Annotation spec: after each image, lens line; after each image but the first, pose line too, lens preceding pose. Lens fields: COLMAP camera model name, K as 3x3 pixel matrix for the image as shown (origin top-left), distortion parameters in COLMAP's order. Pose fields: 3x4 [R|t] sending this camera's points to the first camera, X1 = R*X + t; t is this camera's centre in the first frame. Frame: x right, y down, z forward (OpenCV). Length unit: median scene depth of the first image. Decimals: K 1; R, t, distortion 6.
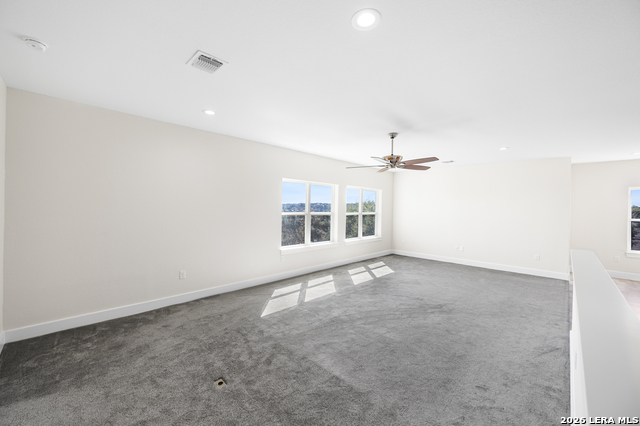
lens RADIAL K [[258.0, 0, 313.5], [0, 258.0, 211.2], [0, 0, 1]] dist [-0.002790, -0.000624]
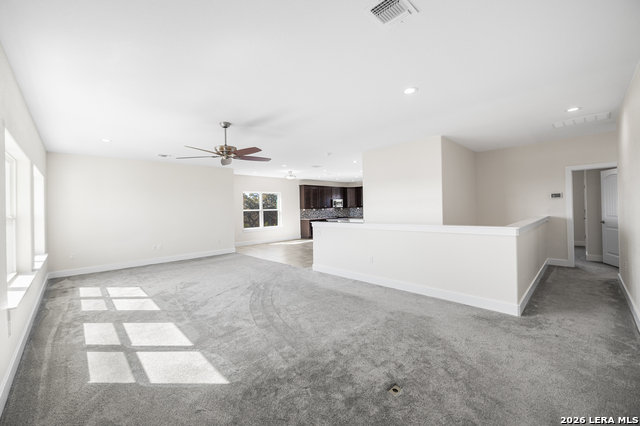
lens RADIAL K [[258.0, 0, 313.3], [0, 258.0, 207.8], [0, 0, 1]] dist [-0.002790, -0.000624]
pose [[0.016887, -0.024012, 0.999569, -0.669035], [0.029980, 0.999274, 0.023498, -0.013136], [-0.999408, 0.029570, 0.017595, 0.646031]]
